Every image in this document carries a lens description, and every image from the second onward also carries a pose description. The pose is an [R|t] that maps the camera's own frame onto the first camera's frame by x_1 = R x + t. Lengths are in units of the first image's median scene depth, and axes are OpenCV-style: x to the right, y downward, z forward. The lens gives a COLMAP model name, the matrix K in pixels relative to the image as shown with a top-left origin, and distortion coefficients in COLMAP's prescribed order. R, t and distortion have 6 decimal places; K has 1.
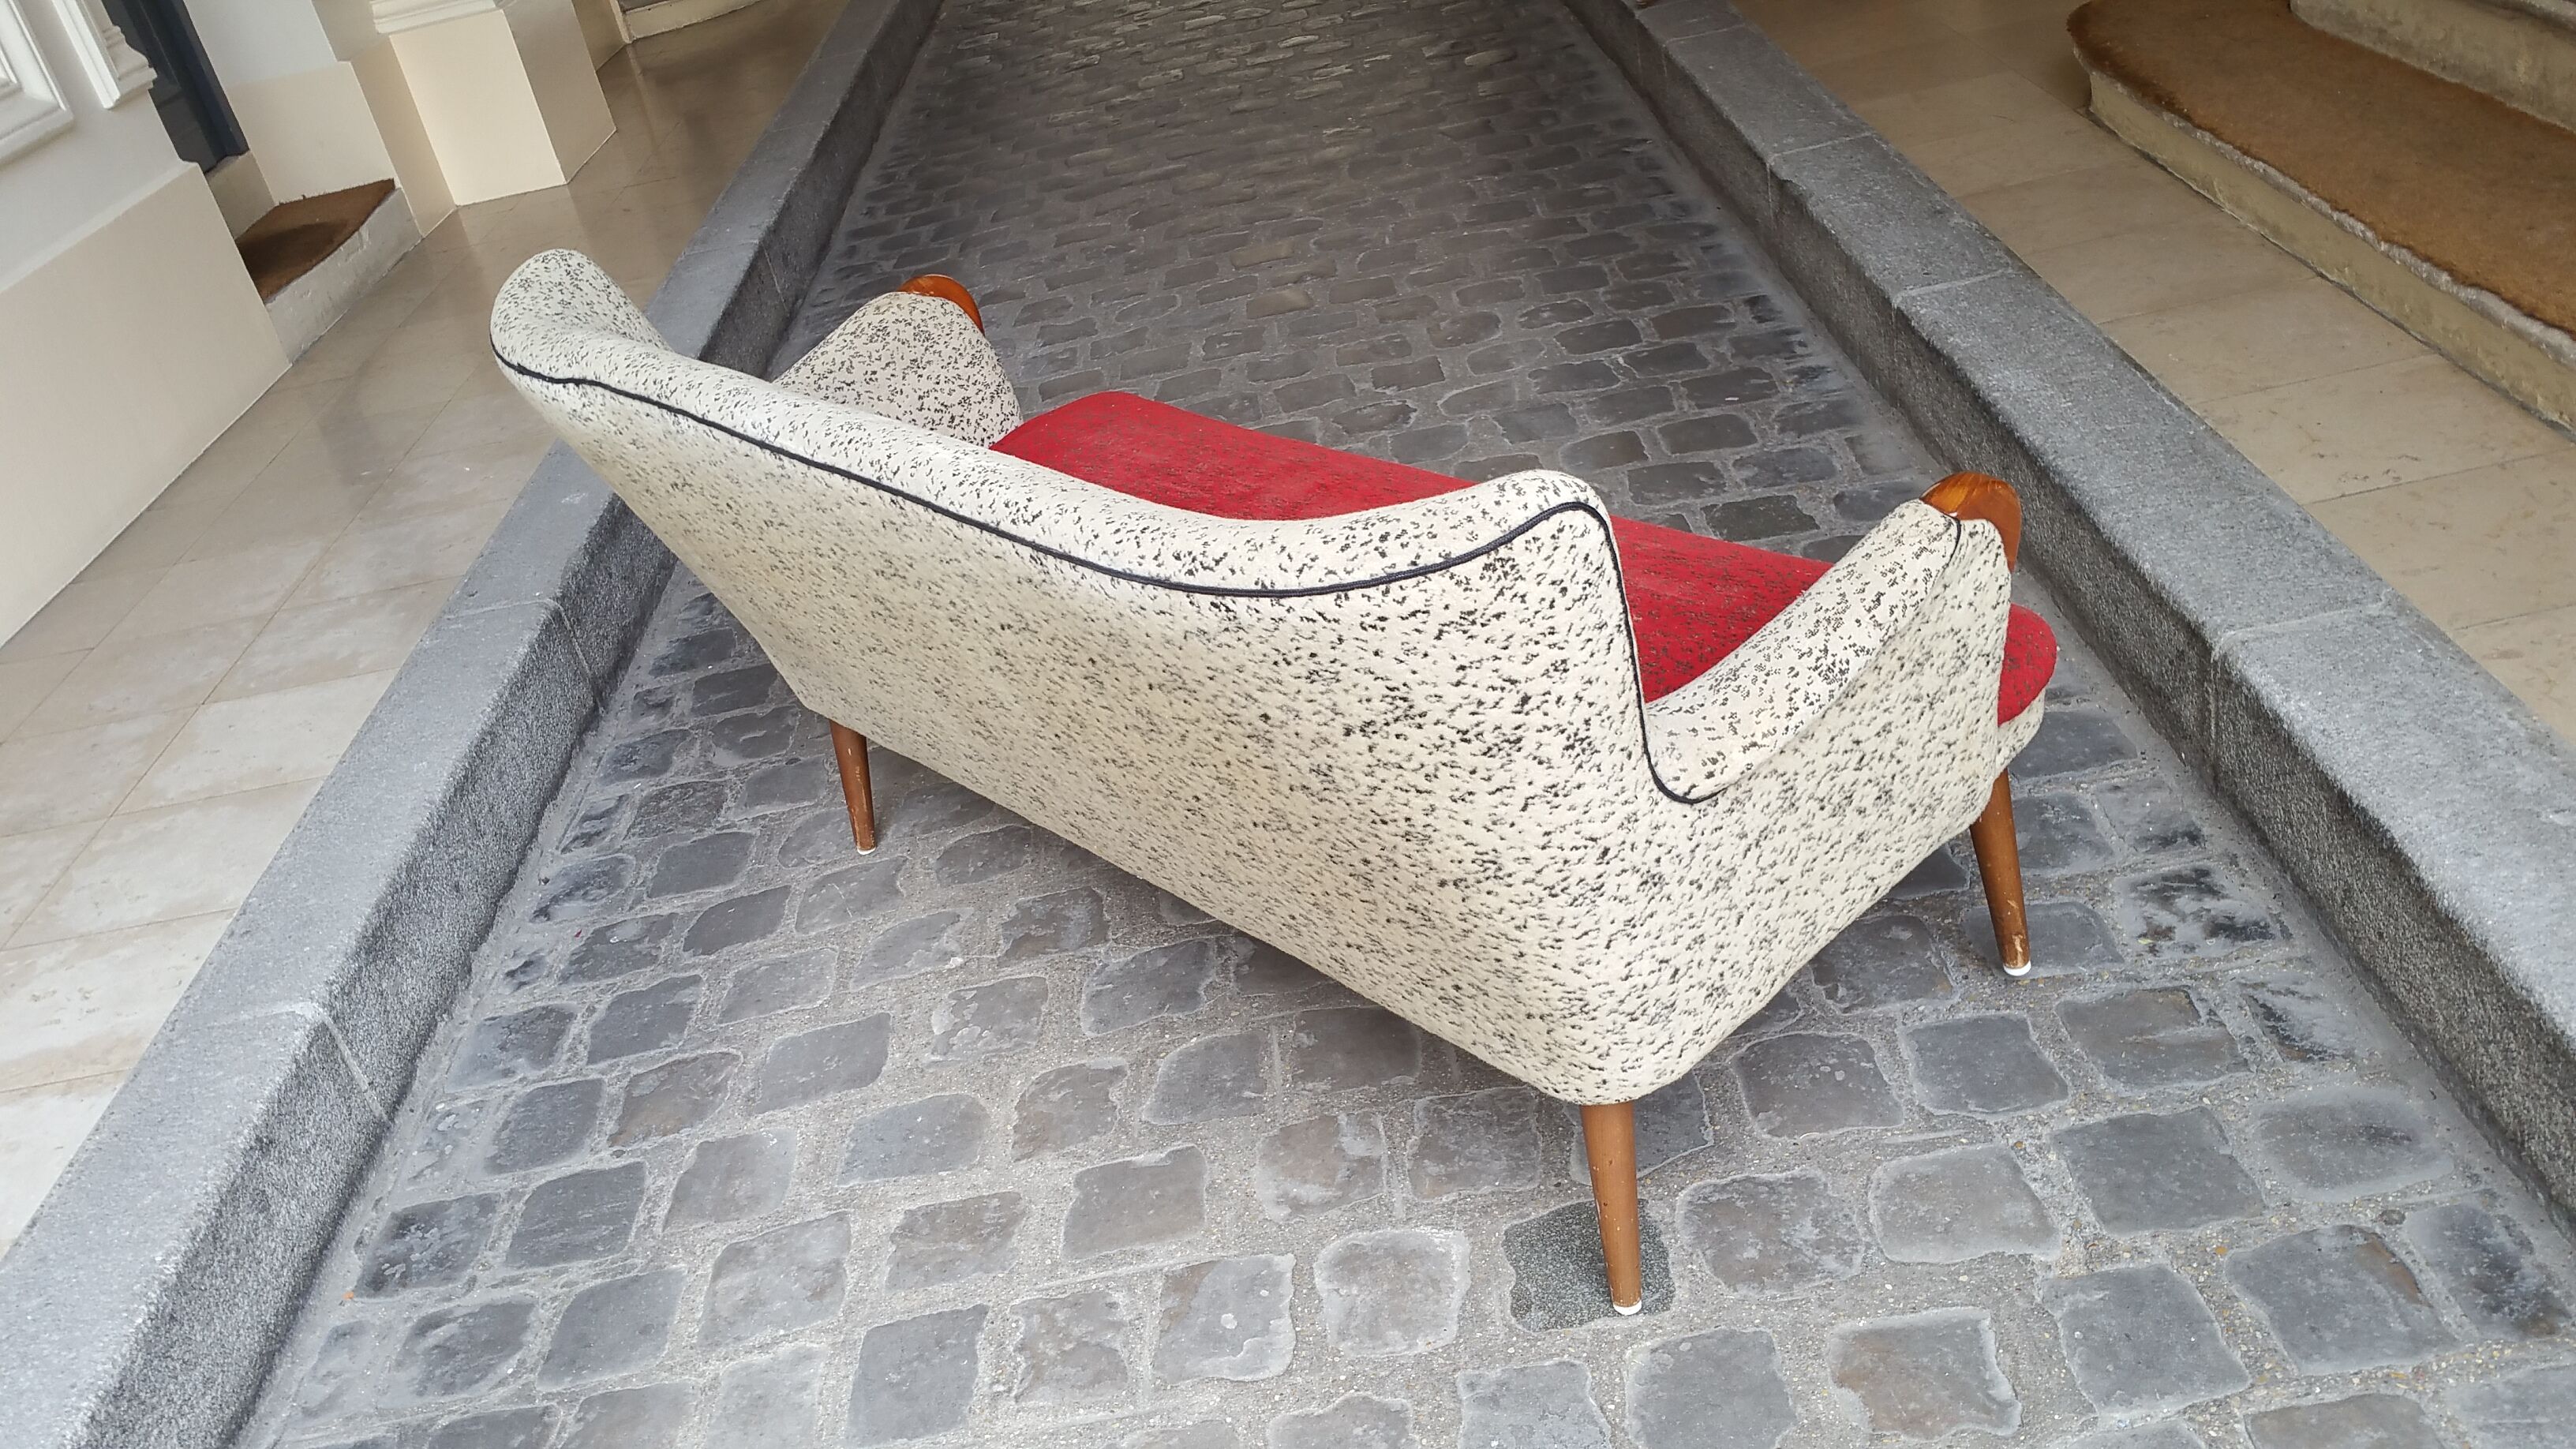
lens RADIAL K [[2081.0, 0, 1288.0], [0, 2081.0, 724.5], [0, 0, 1]] dist [0.004312, -0.097436]
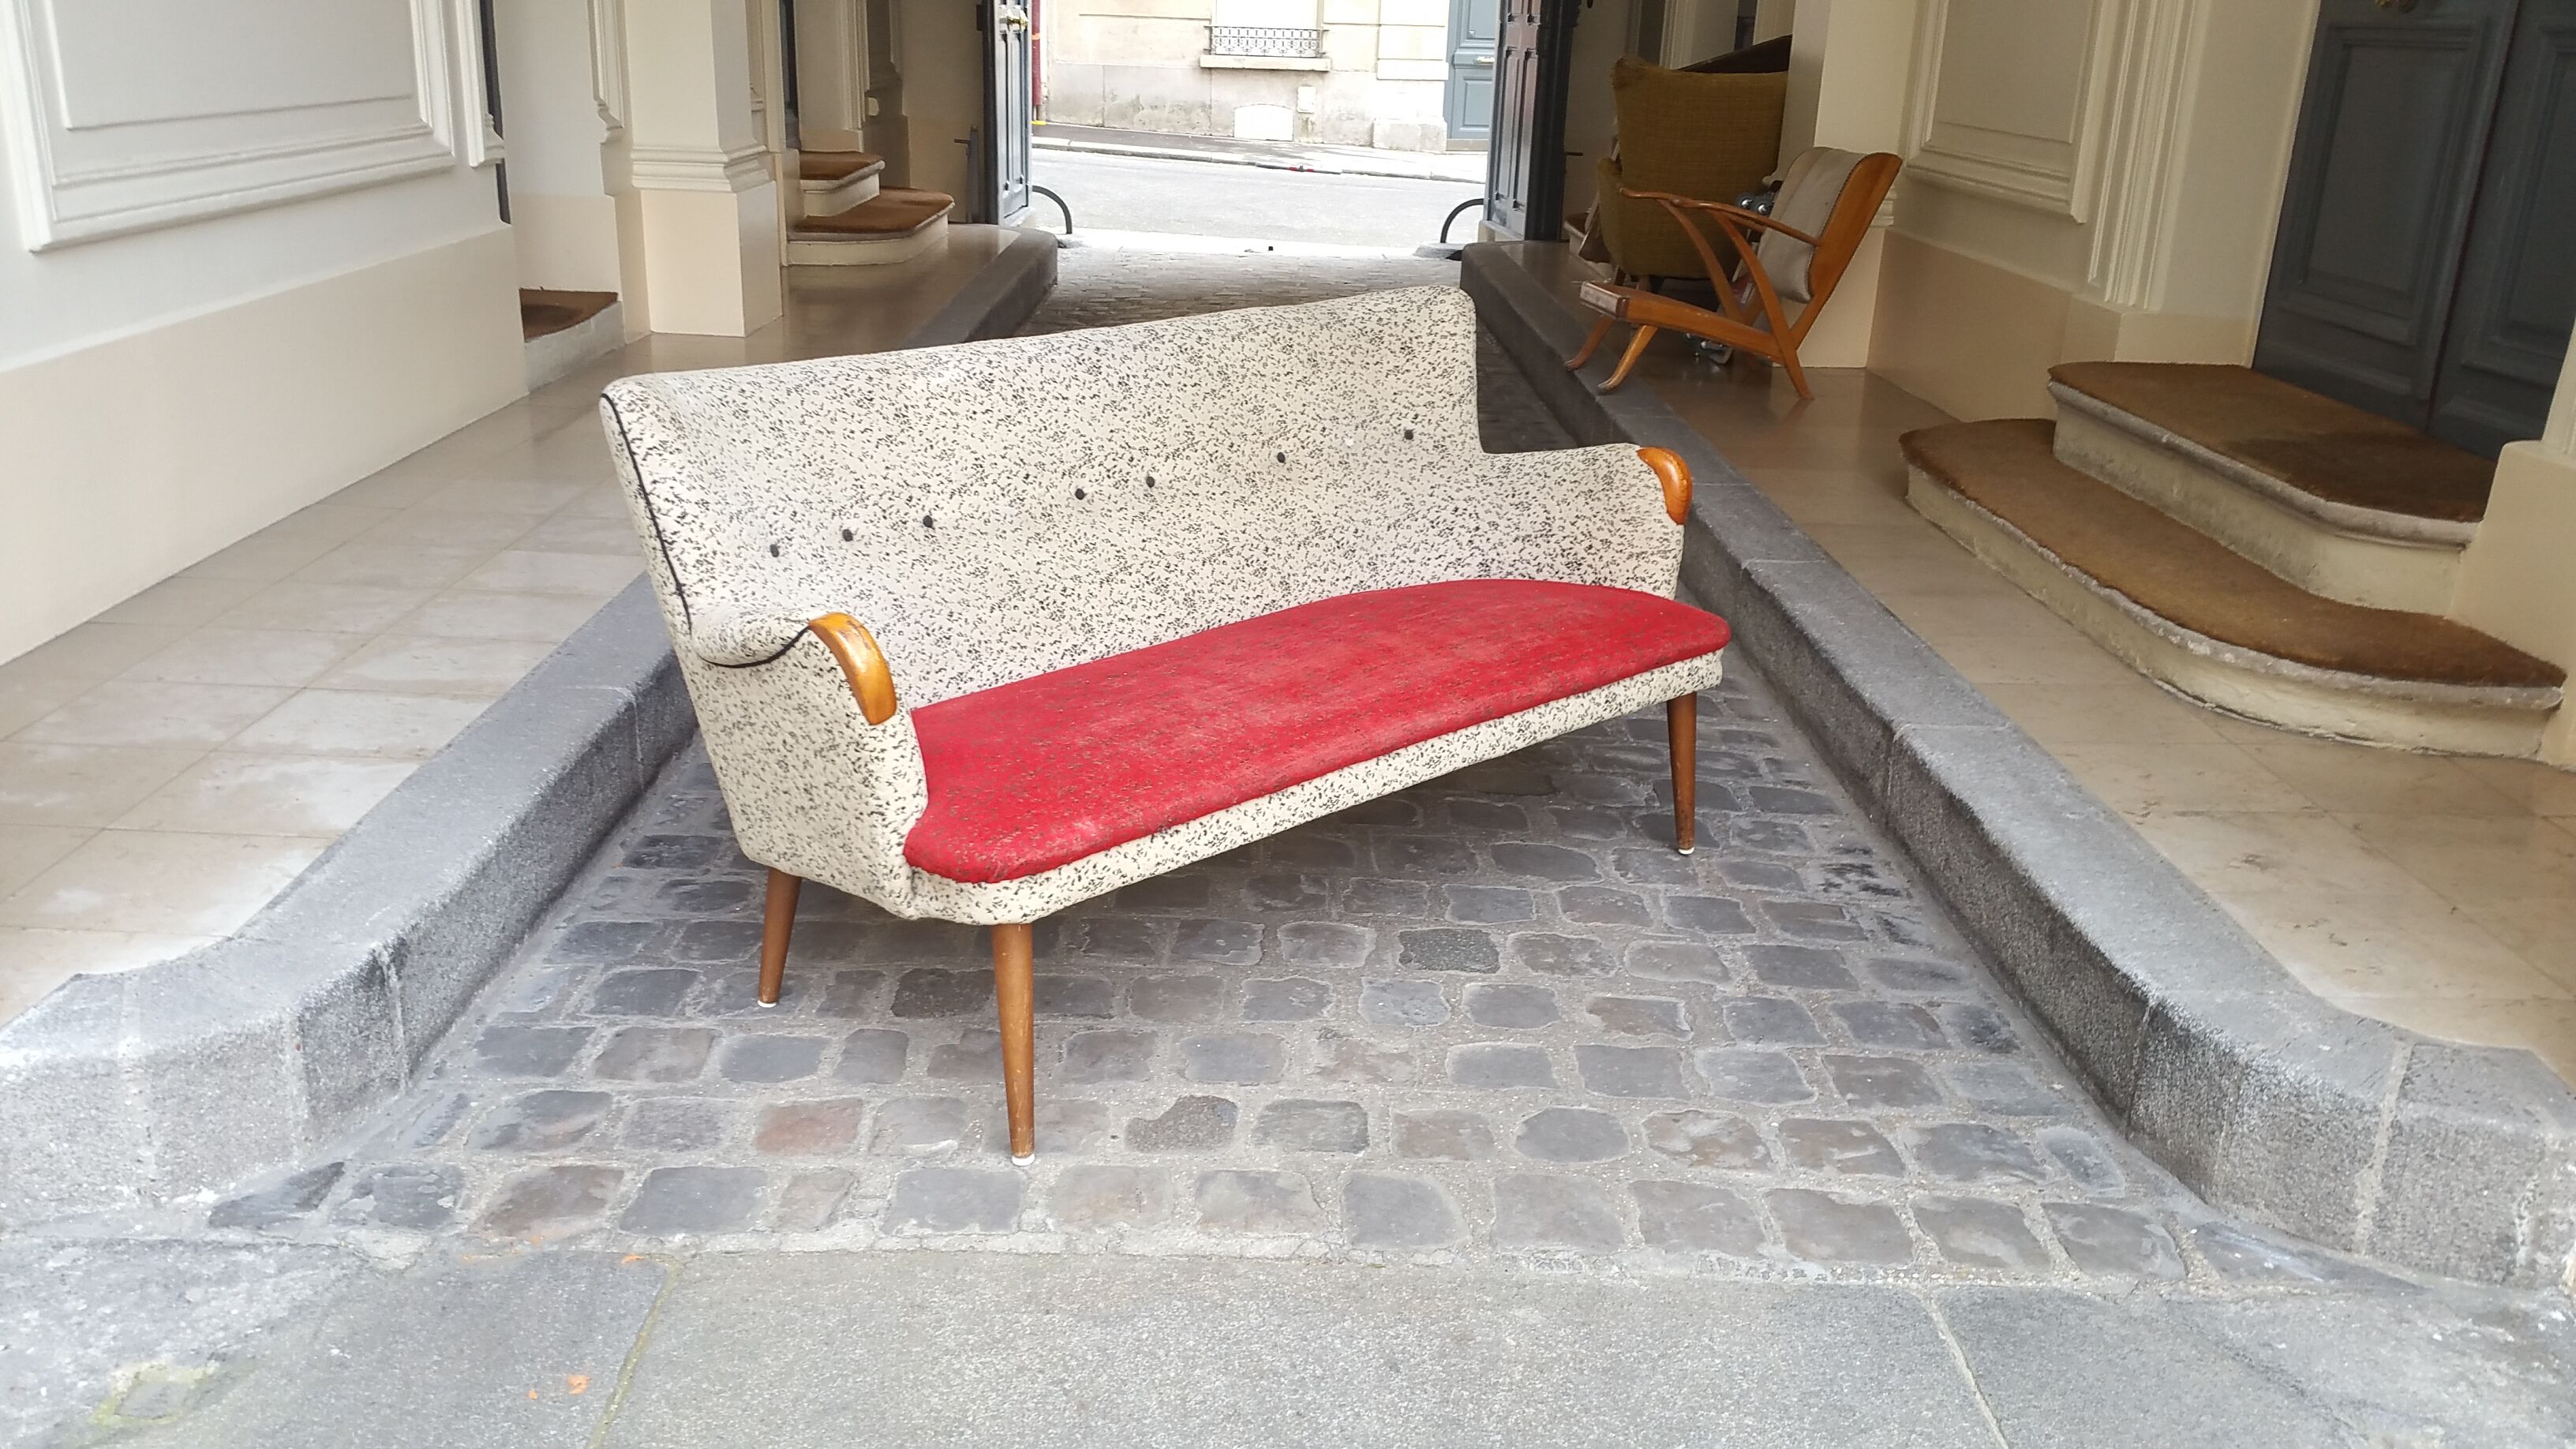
lens RADIAL K [[2081.0, 0, 1288.0], [0, 2081.0, 724.5], [0, 0, 1]] dist [0.004312, -0.097436]
pose [[0.974576, 0.220058, 0.042133, -0.072614], [-0.206826, 0.955897, -0.208528, 0.394554], [-0.086163, 0.194512, 0.977108, -0.518657]]
